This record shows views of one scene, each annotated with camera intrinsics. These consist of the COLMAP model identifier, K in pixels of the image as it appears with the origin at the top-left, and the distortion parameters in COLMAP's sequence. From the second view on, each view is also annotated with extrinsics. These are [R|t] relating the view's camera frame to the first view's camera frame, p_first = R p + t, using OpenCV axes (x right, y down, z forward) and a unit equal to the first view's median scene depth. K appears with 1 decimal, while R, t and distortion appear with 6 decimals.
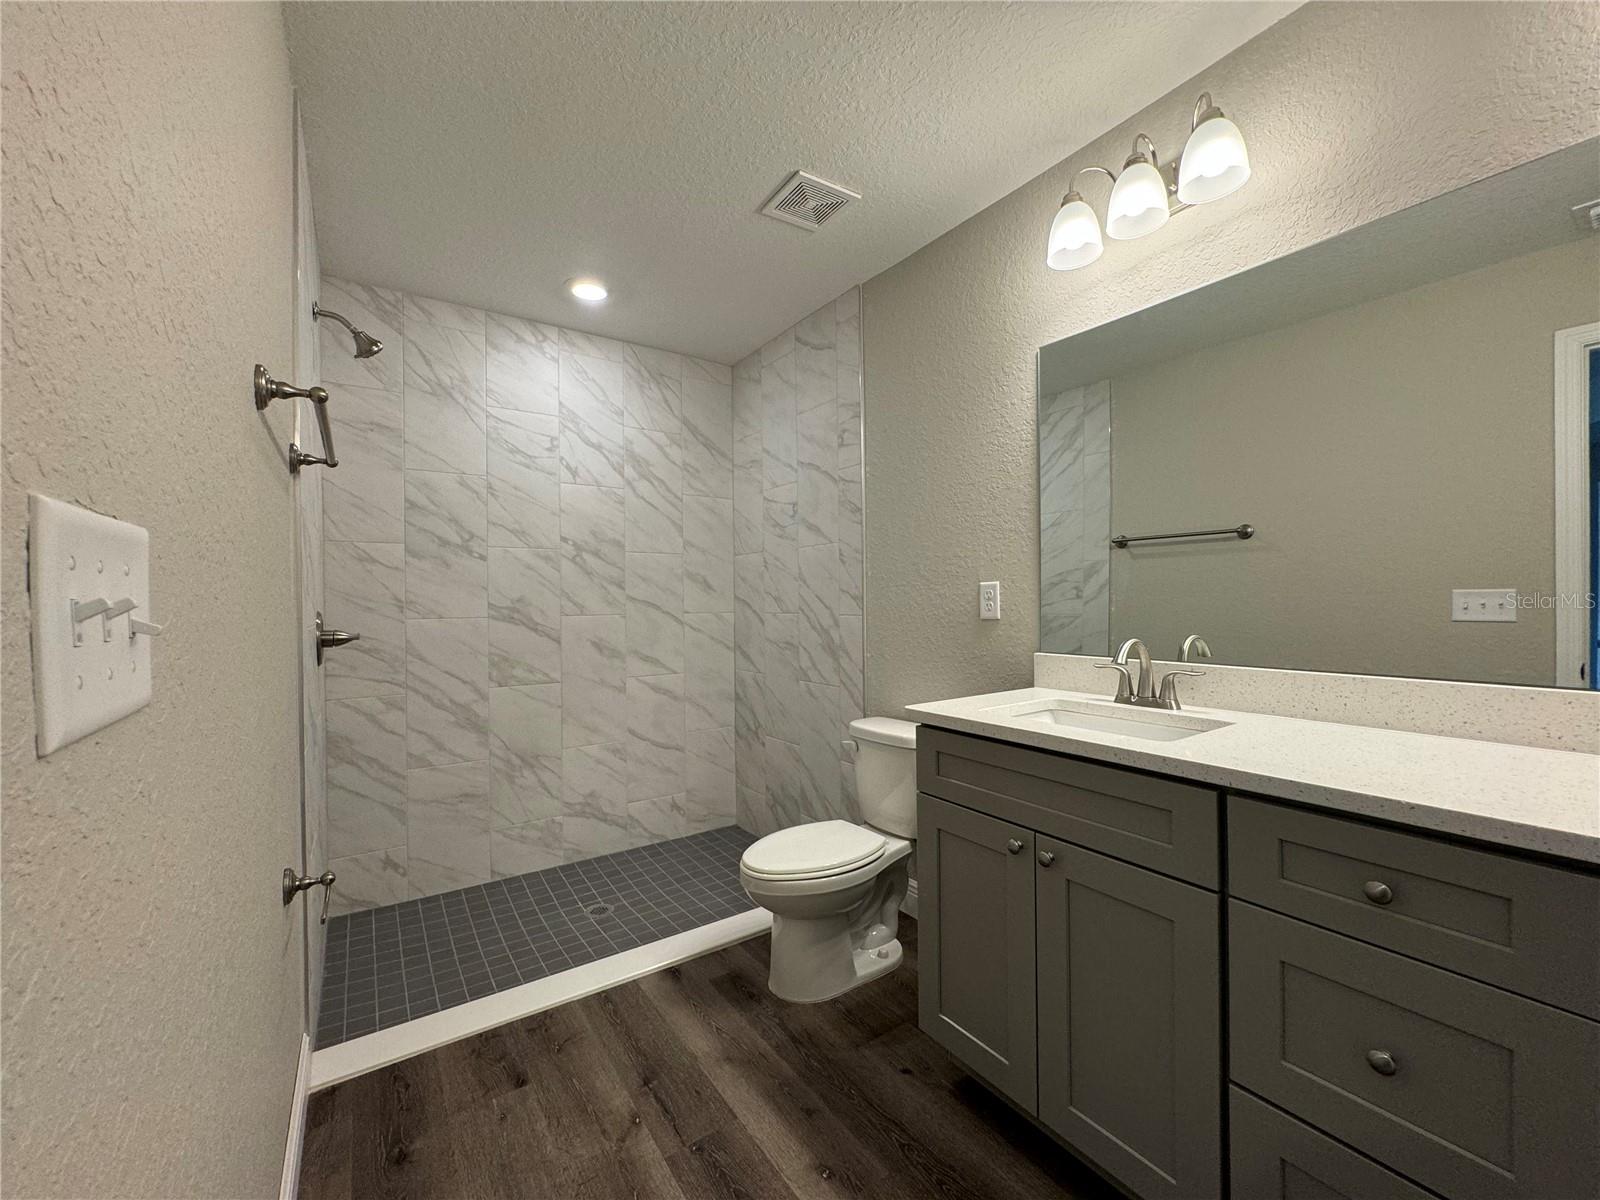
lens RADIAL K [[656.2, 0, 800.0], [0, 656.2, 600.0], [0, 0, 1]] dist [0.000890, -0.000047]
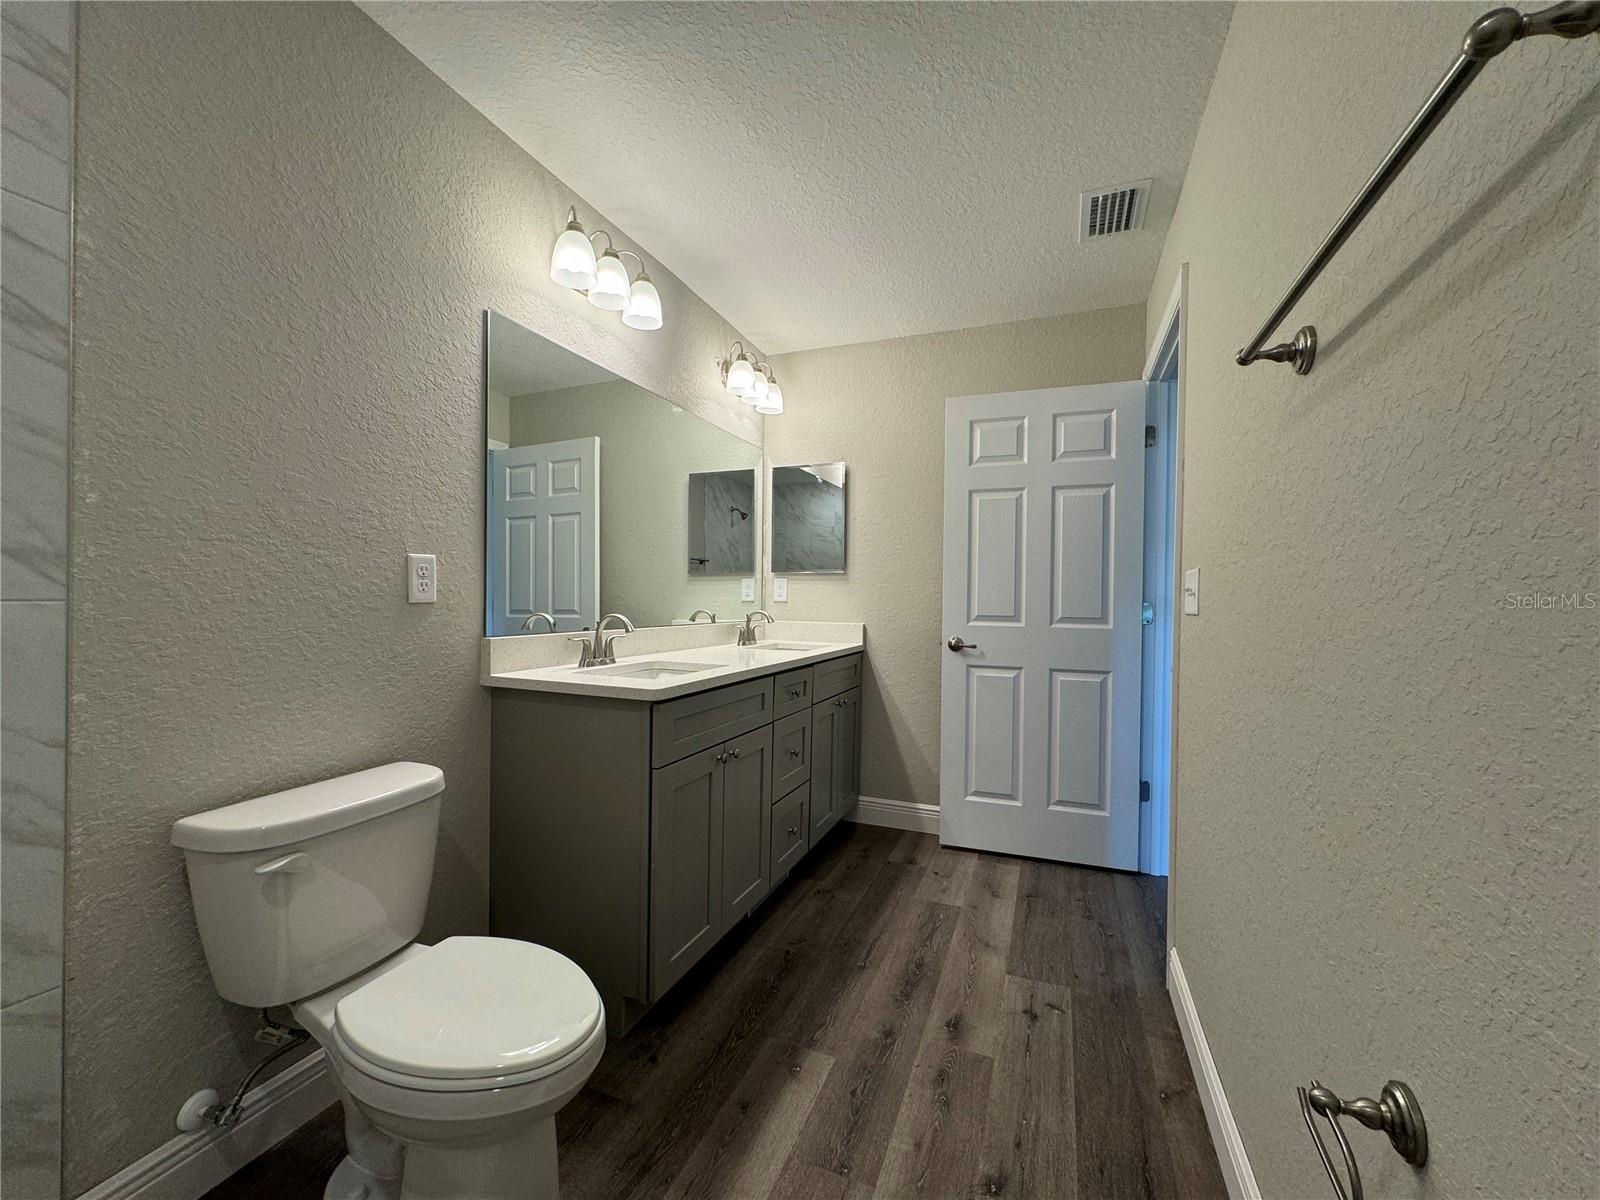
lens RADIAL K [[656.2, 0, 800.0], [0, 656.2, 600.0], [0, 0, 1]] dist [0.000890, -0.000047]
pose [[-0.566281, -0.002743, 0.824208, -0.754845], [-0.010742, 0.999934, -0.004053, 0.031160], [-0.824142, -0.011149, -0.566273, 1.353664]]
